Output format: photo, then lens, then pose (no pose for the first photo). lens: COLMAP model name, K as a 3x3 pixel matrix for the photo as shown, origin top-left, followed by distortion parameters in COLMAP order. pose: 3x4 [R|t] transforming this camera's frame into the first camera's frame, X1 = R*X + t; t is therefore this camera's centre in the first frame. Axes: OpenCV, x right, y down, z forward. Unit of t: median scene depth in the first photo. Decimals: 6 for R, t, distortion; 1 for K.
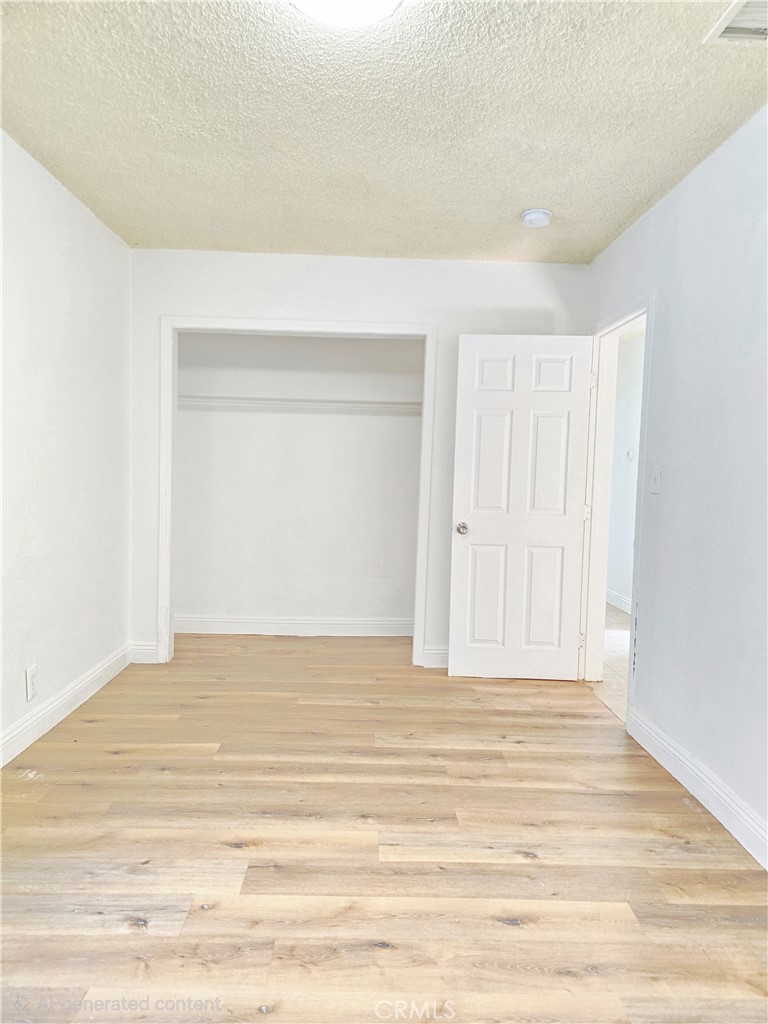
lens RADIAL K [[698.7, 0, 384.2], [0, 698.7, 511.6], [0, 0, 1]] dist [0.028848, -0.018841]
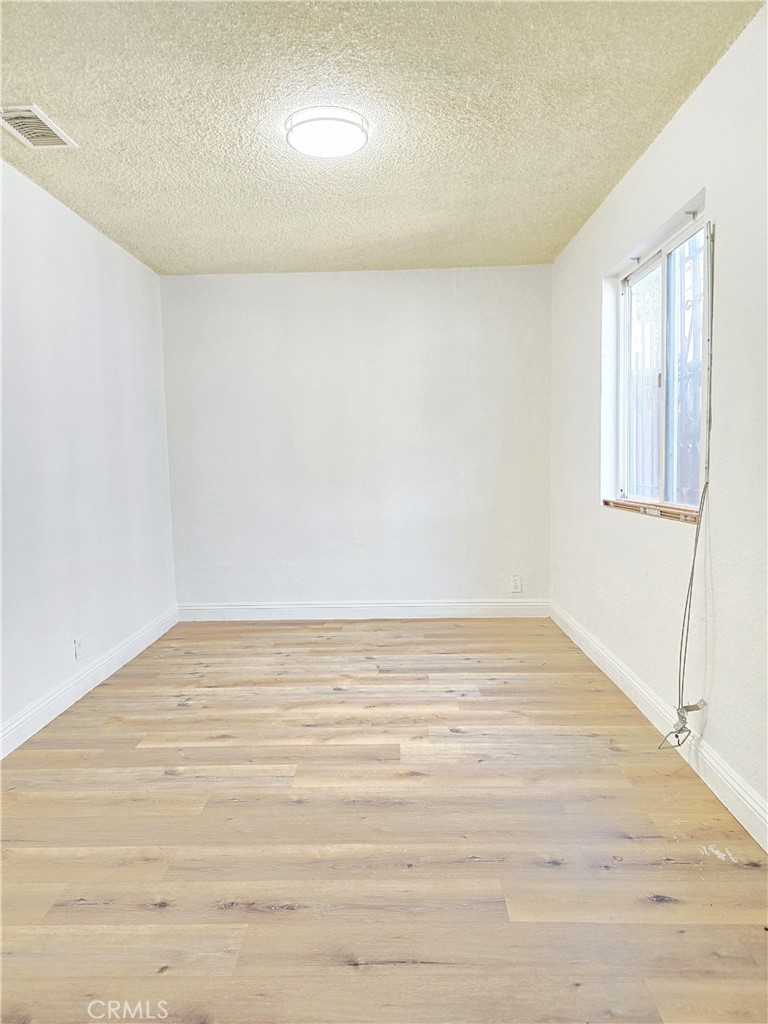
lens RADIAL K [[698.7, 0, 386.4], [0, 698.7, 509.0], [0, 0, 1]] dist [0.028848, -0.018841]
pose [[-0.999178, -0.009550, 0.039397, -0.200854], [-0.003802, 0.989650, 0.143452, -0.128068], [-0.040359, 0.143184, -0.988873, 2.068449]]
